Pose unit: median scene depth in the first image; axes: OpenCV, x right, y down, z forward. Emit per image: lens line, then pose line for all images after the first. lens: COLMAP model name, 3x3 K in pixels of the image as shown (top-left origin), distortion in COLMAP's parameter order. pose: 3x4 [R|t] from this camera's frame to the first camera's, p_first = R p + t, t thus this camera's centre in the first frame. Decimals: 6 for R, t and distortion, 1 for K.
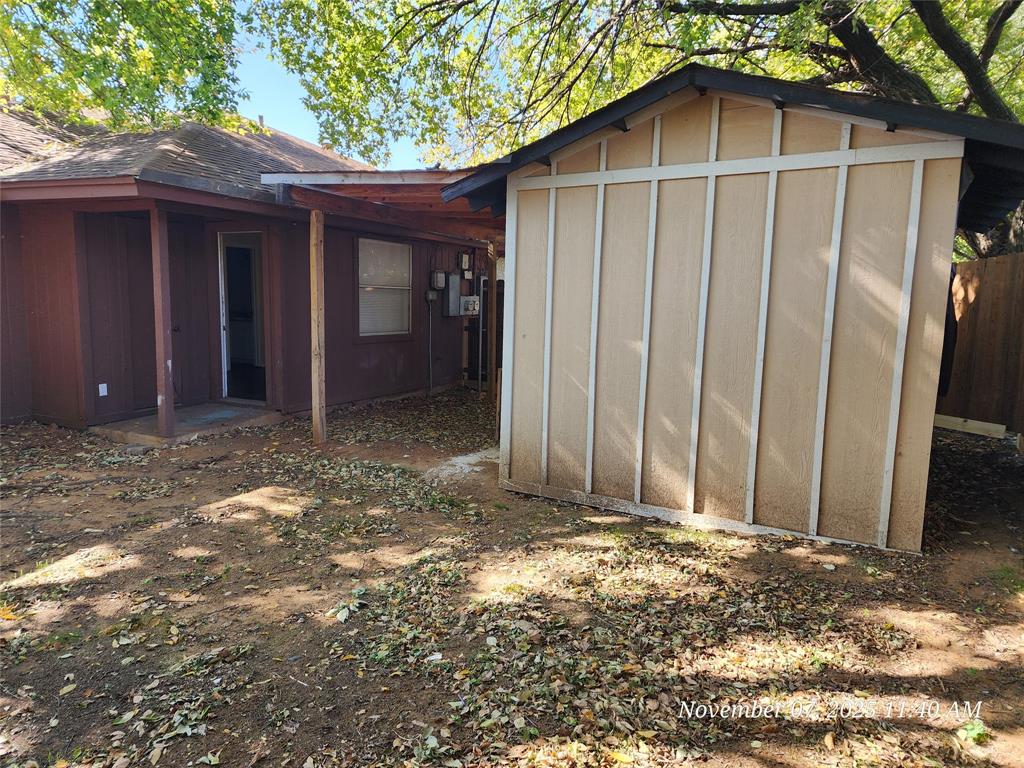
lens RADIAL K [[681.3, 0, 518.0], [0, 681.3, 382.0], [0, 0, 1]] dist [0.062607, -0.053219]
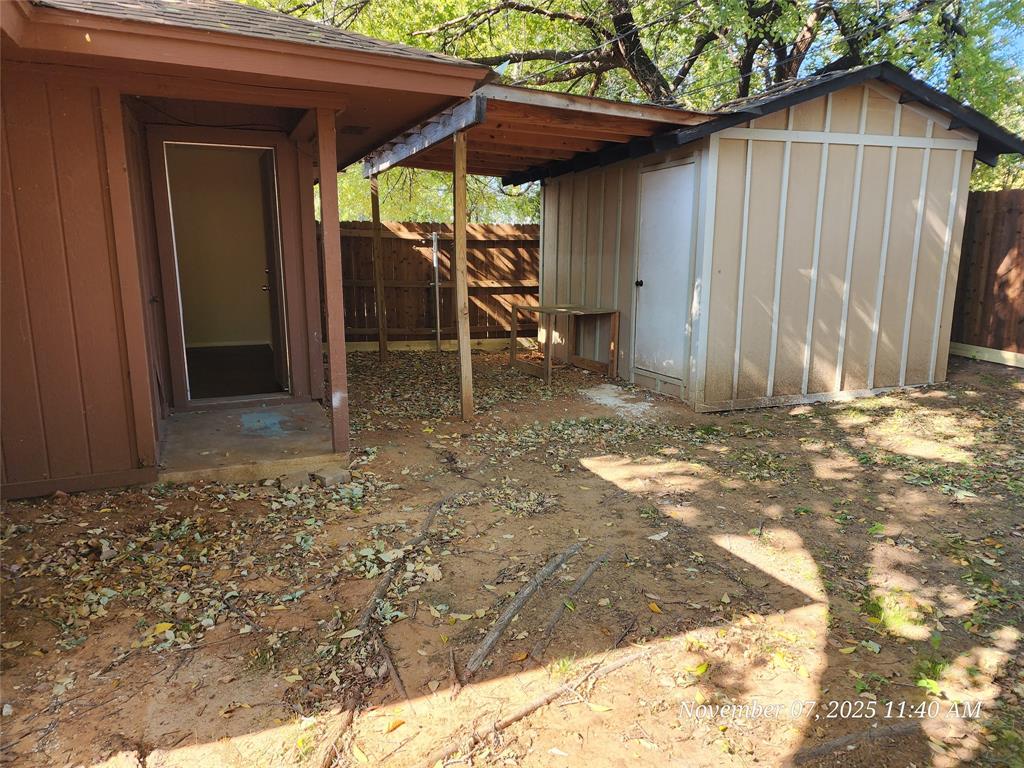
lens RADIAL K [[681.3, 0, 512.1], [0, 681.3, 381.9], [0, 0, 1]] dist [0.062607, -0.053219]
pose [[0.654183, -0.161917, 0.738801, -1.067123], [0.111720, 0.986787, 0.117343, -0.058798], [-0.748040, 0.005775, 0.663629, 0.501499]]
